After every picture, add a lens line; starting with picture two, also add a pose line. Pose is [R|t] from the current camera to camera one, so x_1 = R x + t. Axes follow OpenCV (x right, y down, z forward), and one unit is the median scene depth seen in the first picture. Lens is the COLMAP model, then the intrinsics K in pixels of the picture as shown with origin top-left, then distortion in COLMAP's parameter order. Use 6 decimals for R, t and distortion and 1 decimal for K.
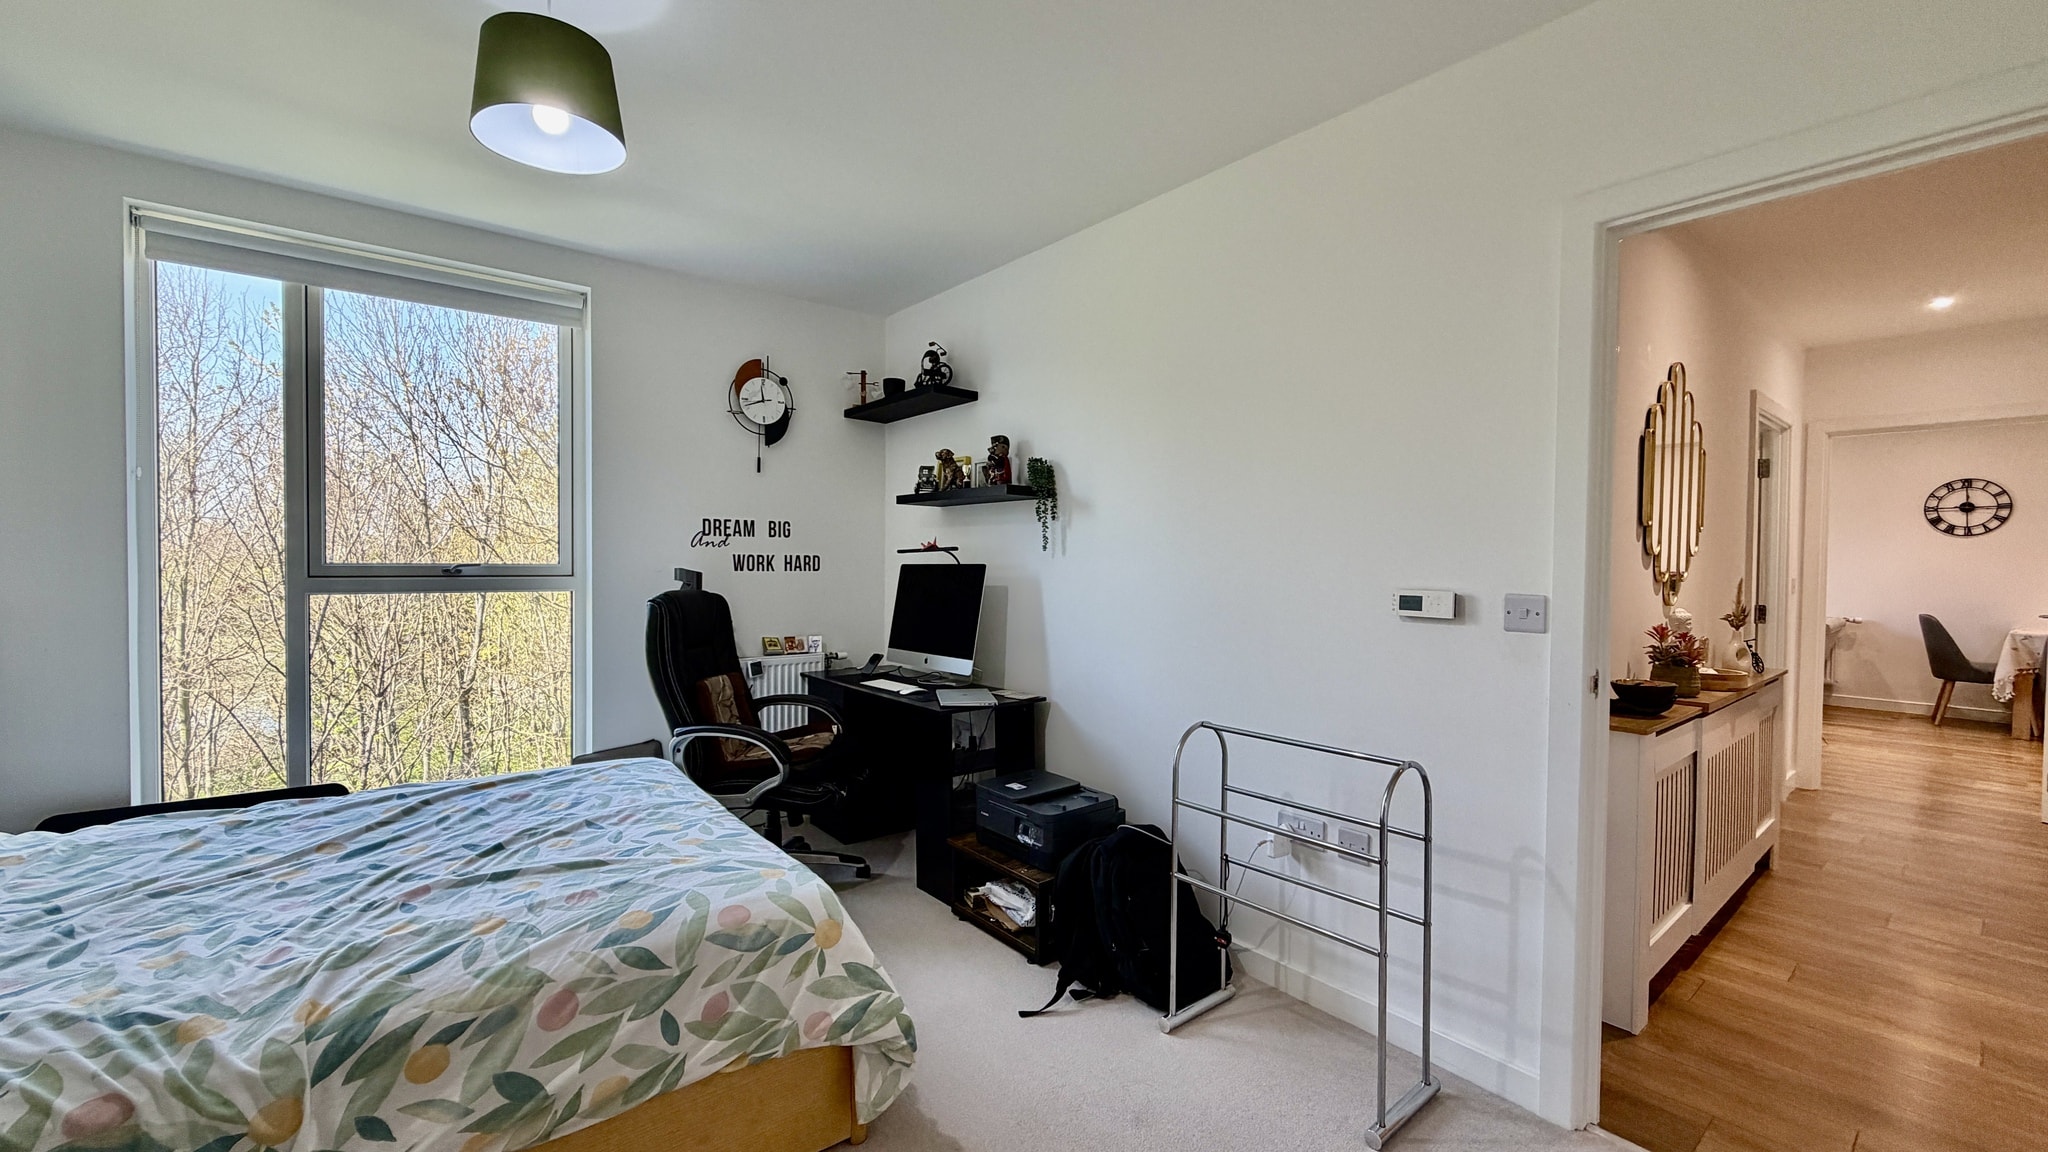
lens RADIAL K [[813.3, 0, 1019.0], [0, 813.3, 577.5], [0, 0, 1]] dist [0.001619, 0.000125]
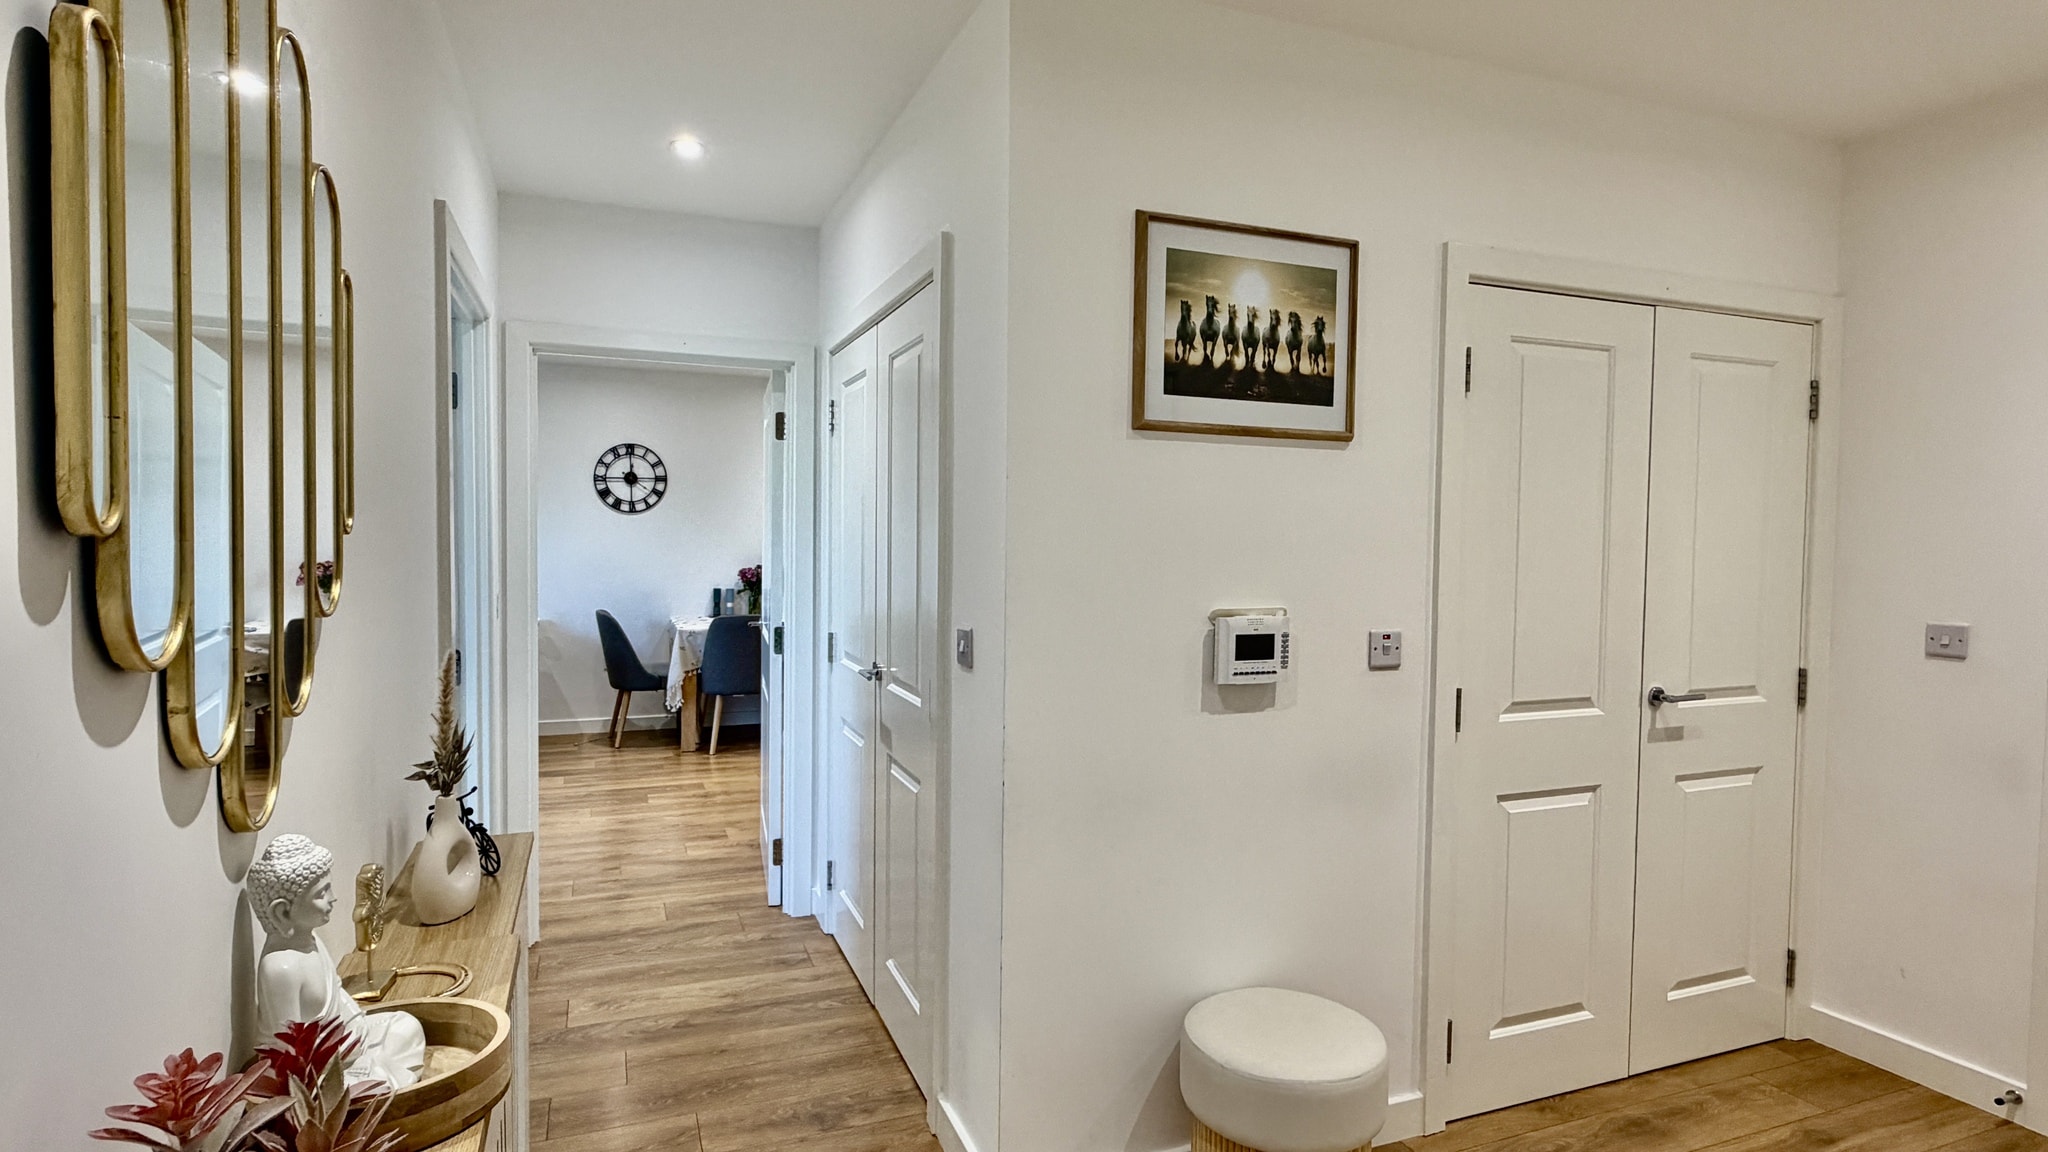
lens RADIAL K [[1061.2, 0, 1026.3], [0, 1061.2, 572.3], [0, 0, 1]] dist [0.002475, -0.000912]
pose [[0.296548, -0.039641, 0.954195, 0.247133], [0.014082, 0.999211, 0.037134, -0.024868], [-0.954914, 0.002425, 0.296872, 0.296566]]
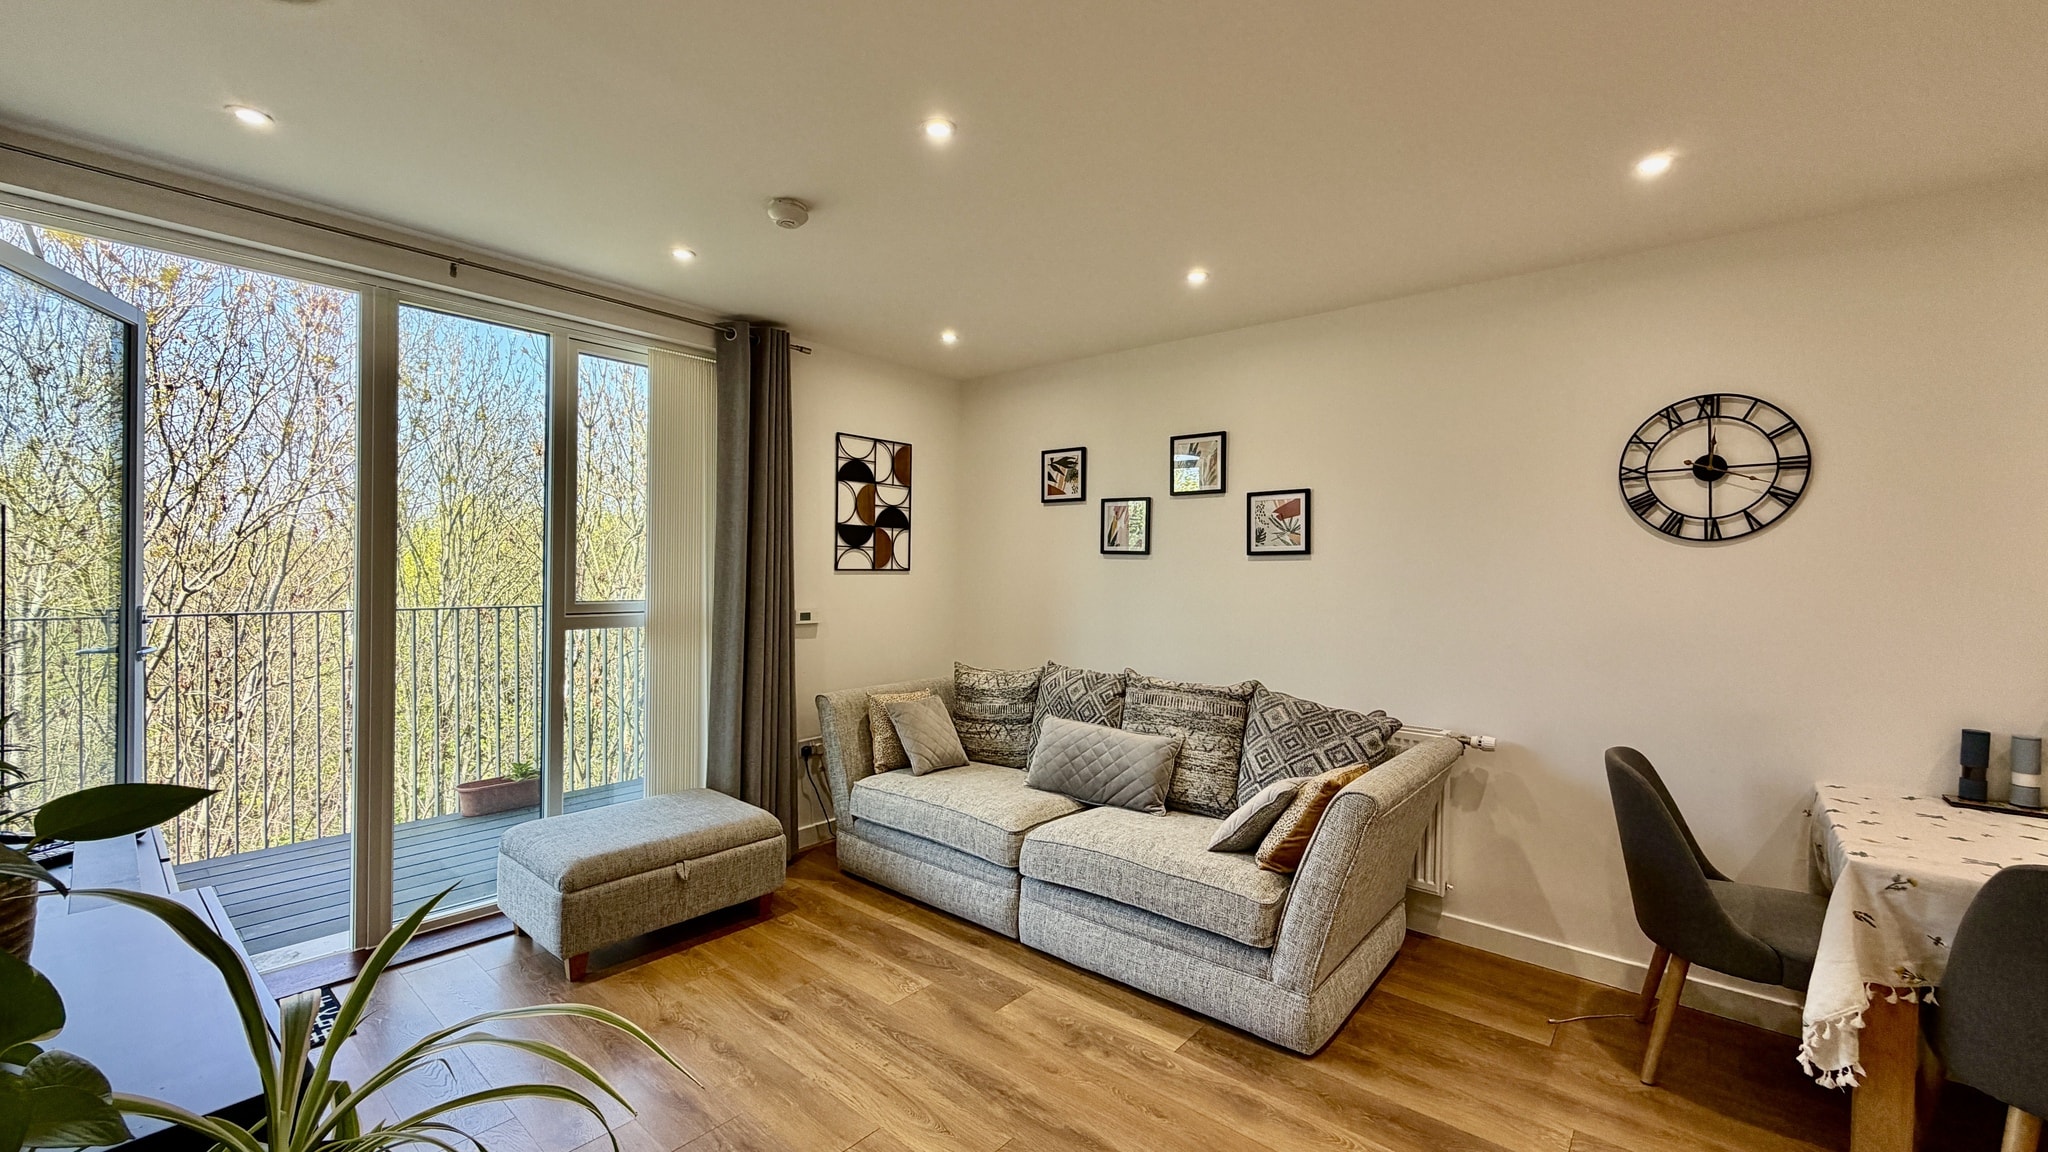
lens RADIAL K [[813.3, 0, 1017.5], [0, 813.3, 575.6], [0, 0, 1]] dist [0.001619, 0.000125]
pose [[0.983715, 0.001302, 0.179731, 0.780239], [0.000297, 0.999961, -0.008869, -0.031698], [-0.179736, 0.008778, 0.983676, 0.688392]]
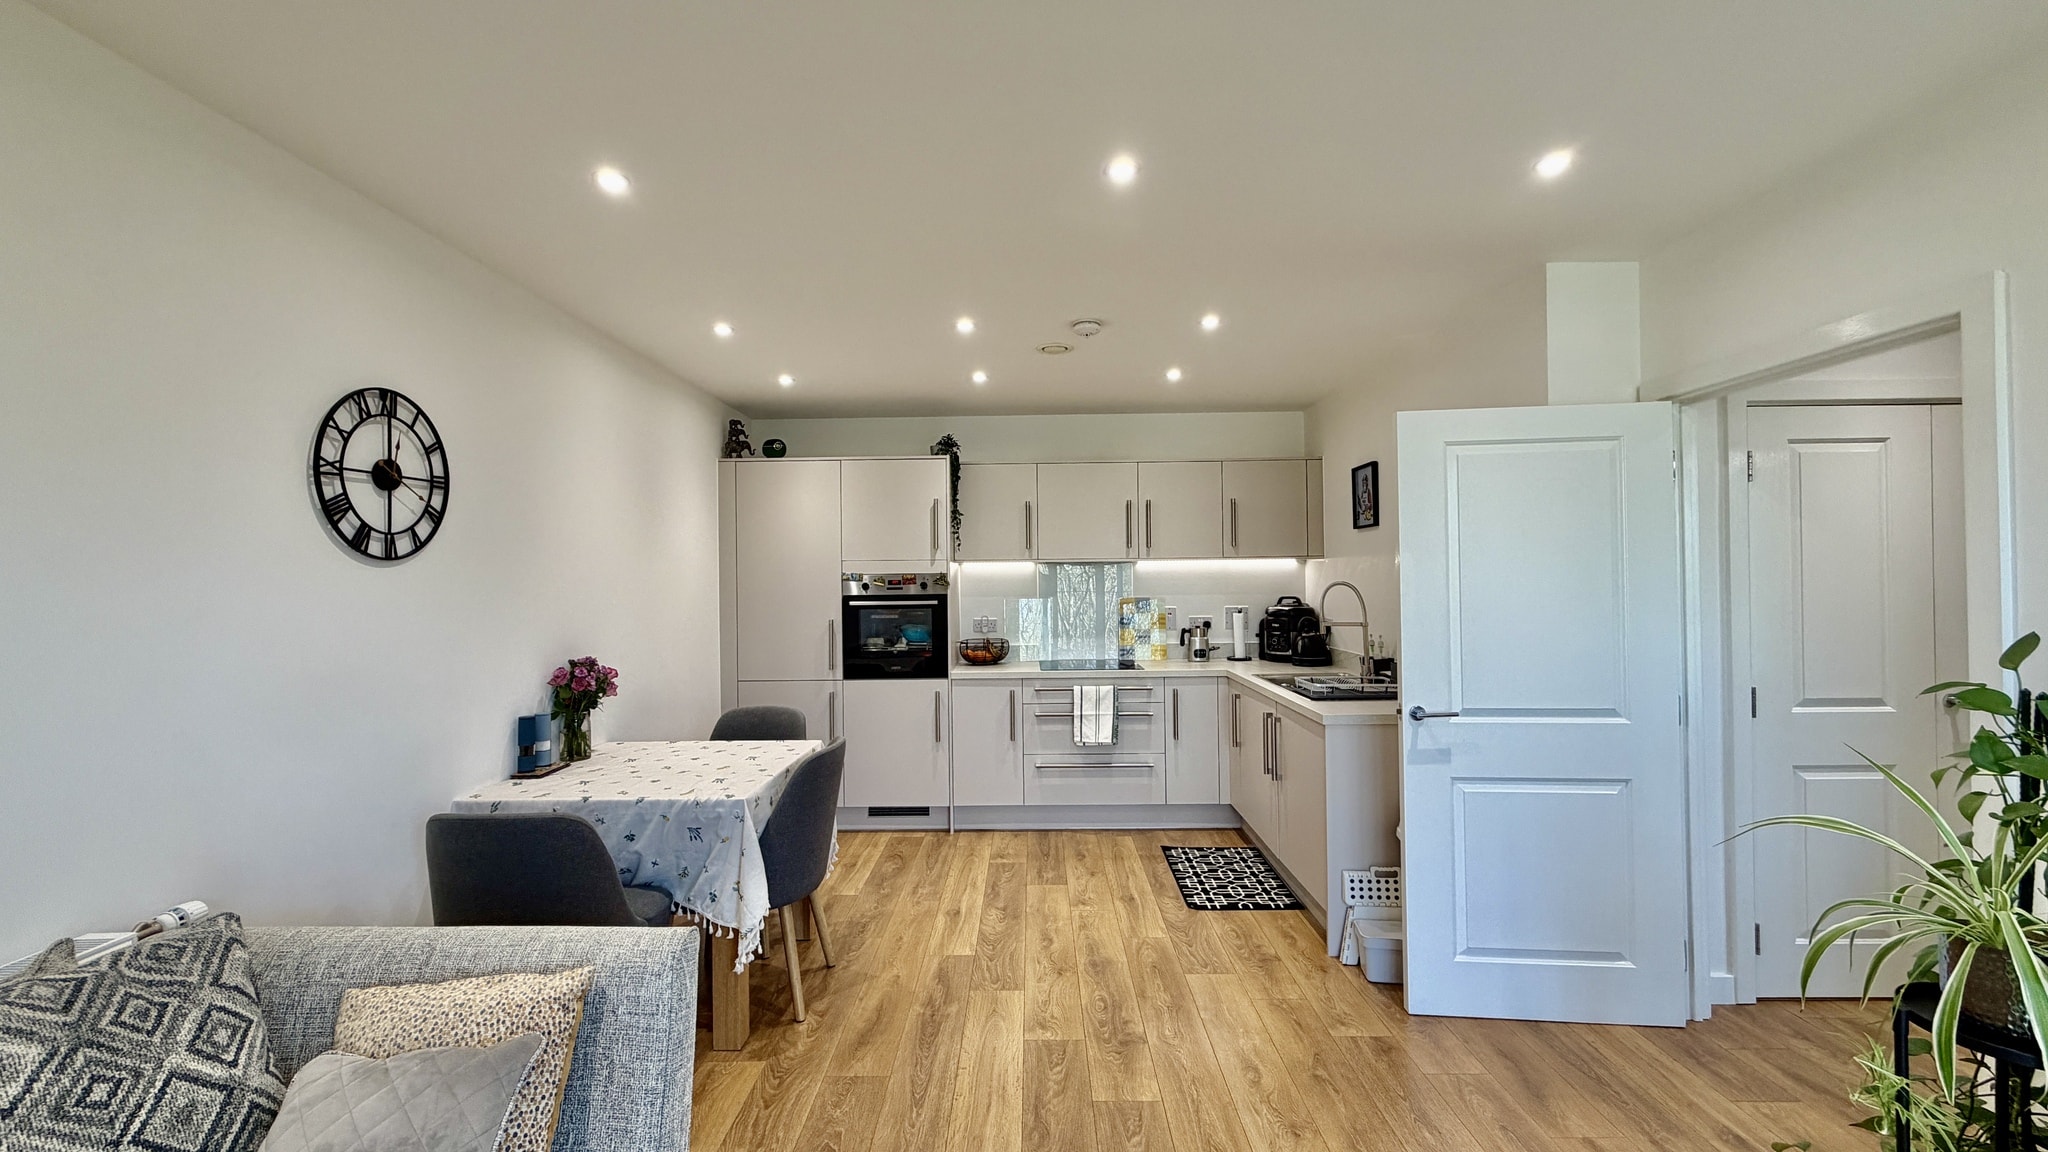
lens RADIAL K [[813.3, 0, 1017.8], [0, 813.3, 573.7], [0, 0, 1]] dist [0.001619, 0.000125]
pose [[-0.764164, -0.002671, 0.645016, 0.761616], [0.010773, 0.999799, 0.016903, -0.048923], [-0.644932, 0.019865, -0.763982, 1.110423]]
